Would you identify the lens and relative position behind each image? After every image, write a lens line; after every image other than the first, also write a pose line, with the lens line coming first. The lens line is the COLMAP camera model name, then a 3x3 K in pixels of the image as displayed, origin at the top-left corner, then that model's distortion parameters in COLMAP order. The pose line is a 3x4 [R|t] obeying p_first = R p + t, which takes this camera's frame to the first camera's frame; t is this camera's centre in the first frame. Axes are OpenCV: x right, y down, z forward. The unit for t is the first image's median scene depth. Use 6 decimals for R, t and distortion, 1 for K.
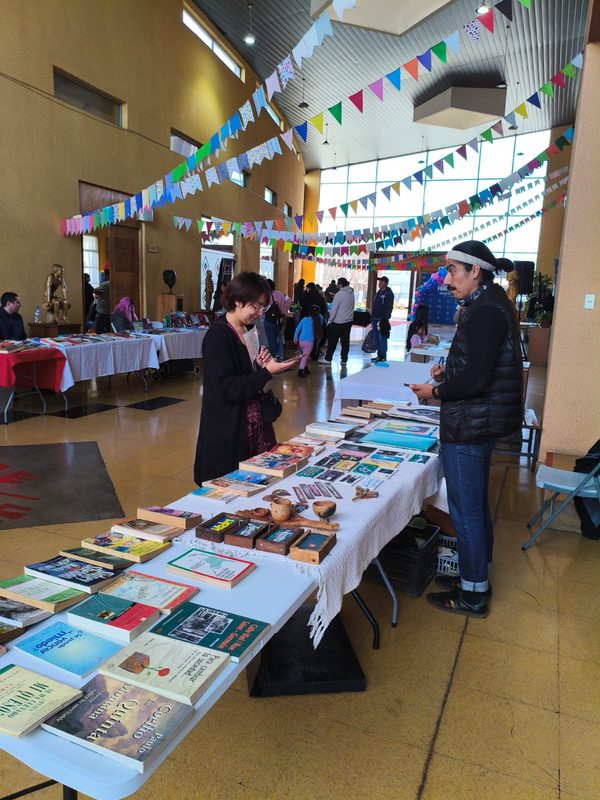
lens RADIAL K [[631.8, 0, 300.0], [0, 631.8, 400.0], [0, 0, 1]] dist [0.011092, -0.012707]
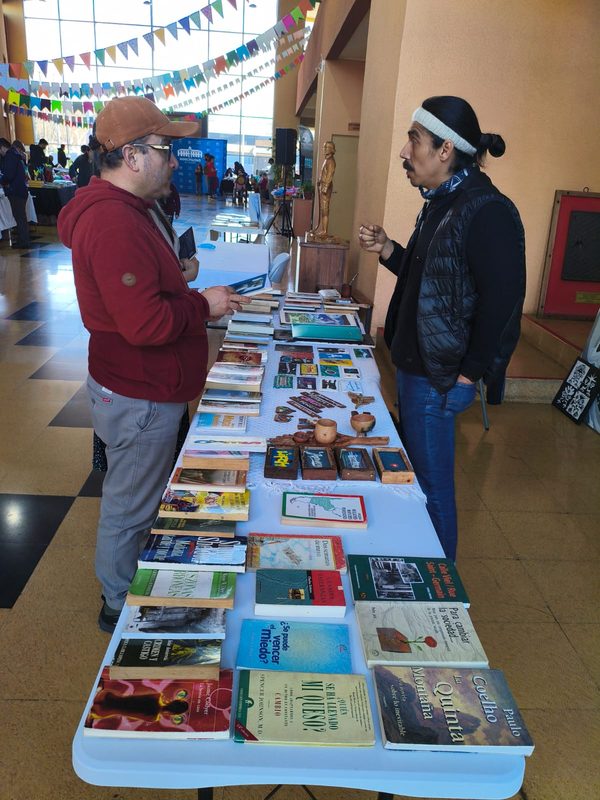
lens RADIAL K [[658.8, 0, 316.8], [0, 658.8, 376.5], [0, 0, 1]] dist [0.067525, -0.091306]
pose [[0.904267, -0.114783, 0.411250, -0.333716], [0.051915, 0.985599, 0.160935, -0.043695], [-0.423800, -0.124179, 0.897203, 0.134793]]
